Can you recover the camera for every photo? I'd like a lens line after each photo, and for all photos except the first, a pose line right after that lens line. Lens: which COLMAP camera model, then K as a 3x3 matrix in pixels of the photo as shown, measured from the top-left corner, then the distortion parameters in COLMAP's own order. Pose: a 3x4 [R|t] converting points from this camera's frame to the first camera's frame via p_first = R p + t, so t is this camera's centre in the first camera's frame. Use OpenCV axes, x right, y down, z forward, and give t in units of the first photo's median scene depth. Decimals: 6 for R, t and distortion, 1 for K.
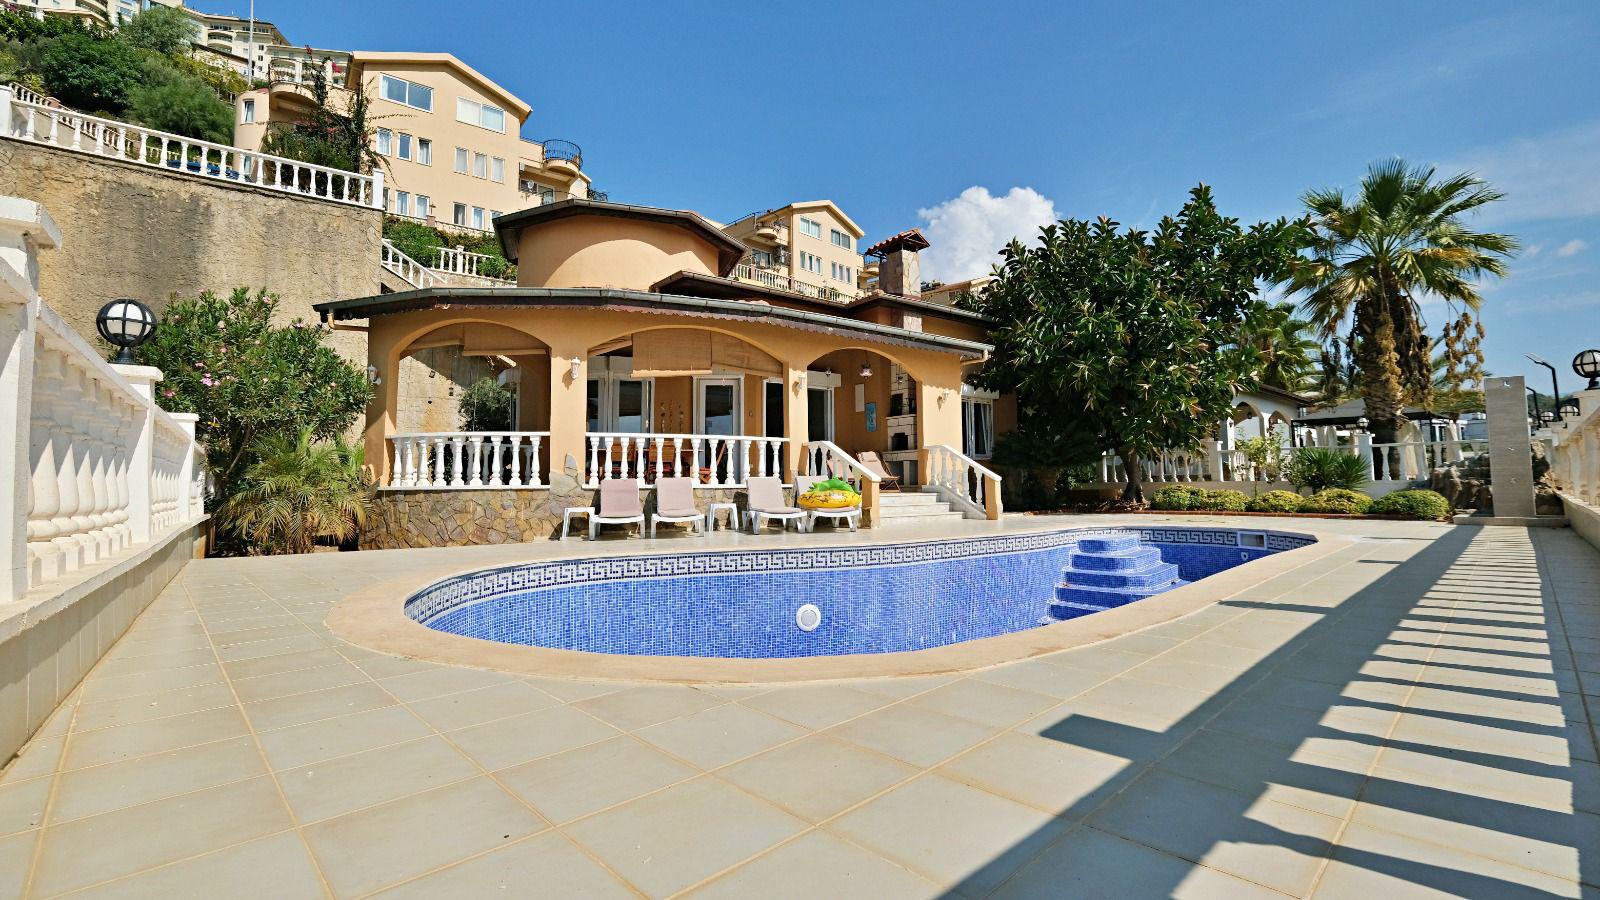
lens RADIAL K [[691.9, 0, 805.2], [0, 691.9, 436.9], [0, 0, 1]] dist [-0.000698, -0.000907]
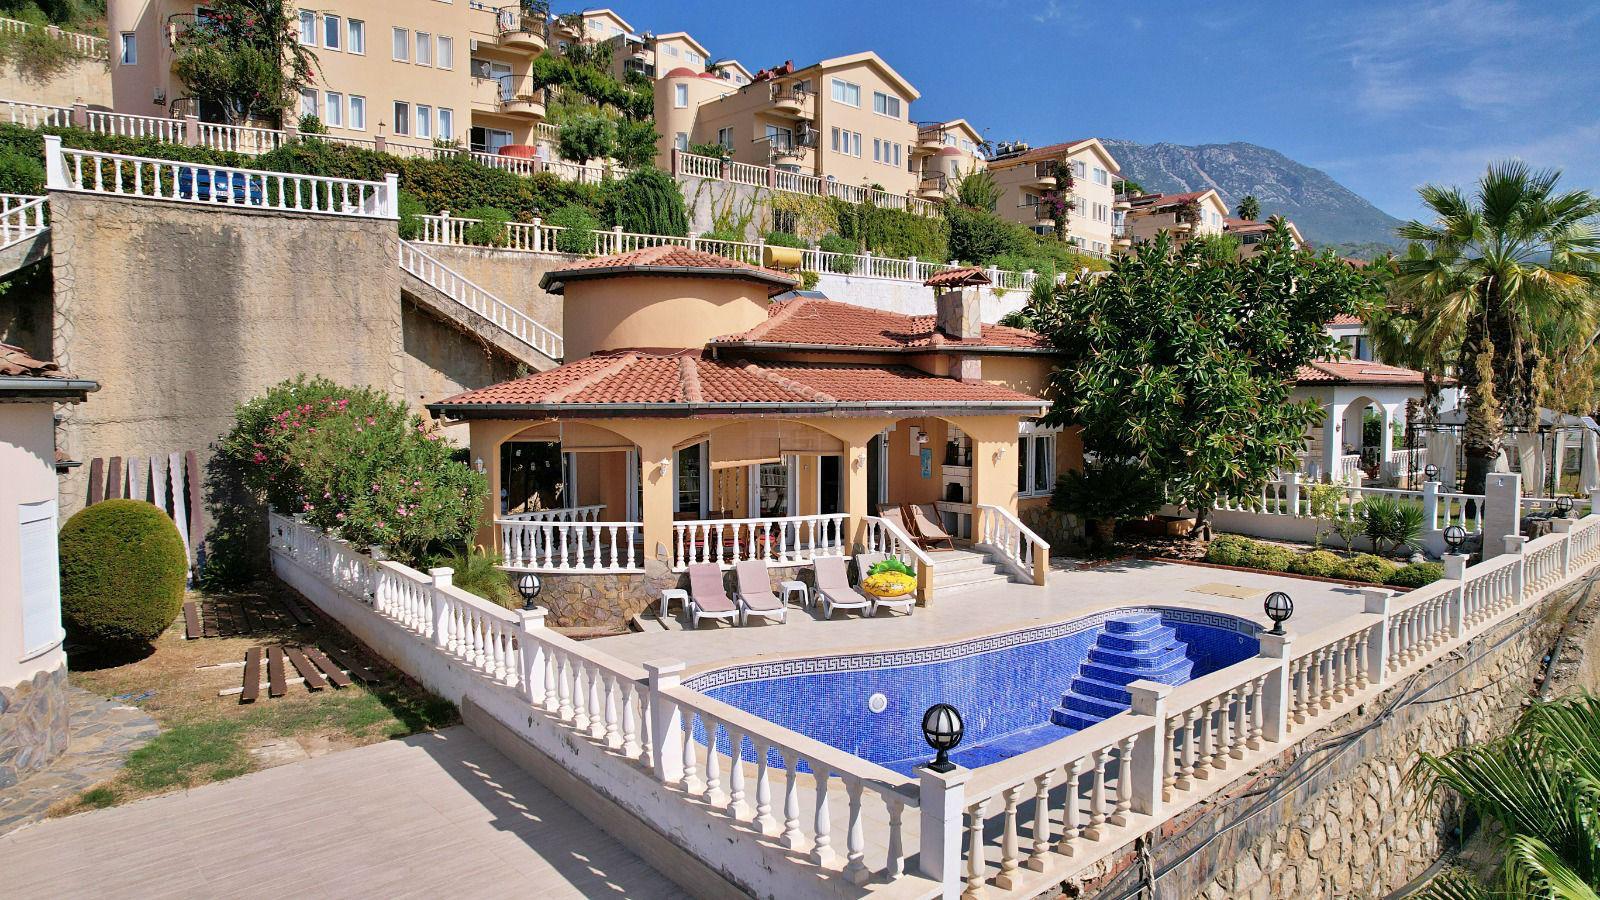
lens RADIAL K [[1039.9, 0, 800.0], [0, 1039.9, 450.0], [0, 0, 1]] dist [-0.051573, 0.042385]
pose [[0.999768, 0.007339, -0.020254, -0.055512], [-0.004643, 0.991494, 0.130068, -0.247228], [0.021036, -0.129944, 0.991298, -0.473062]]
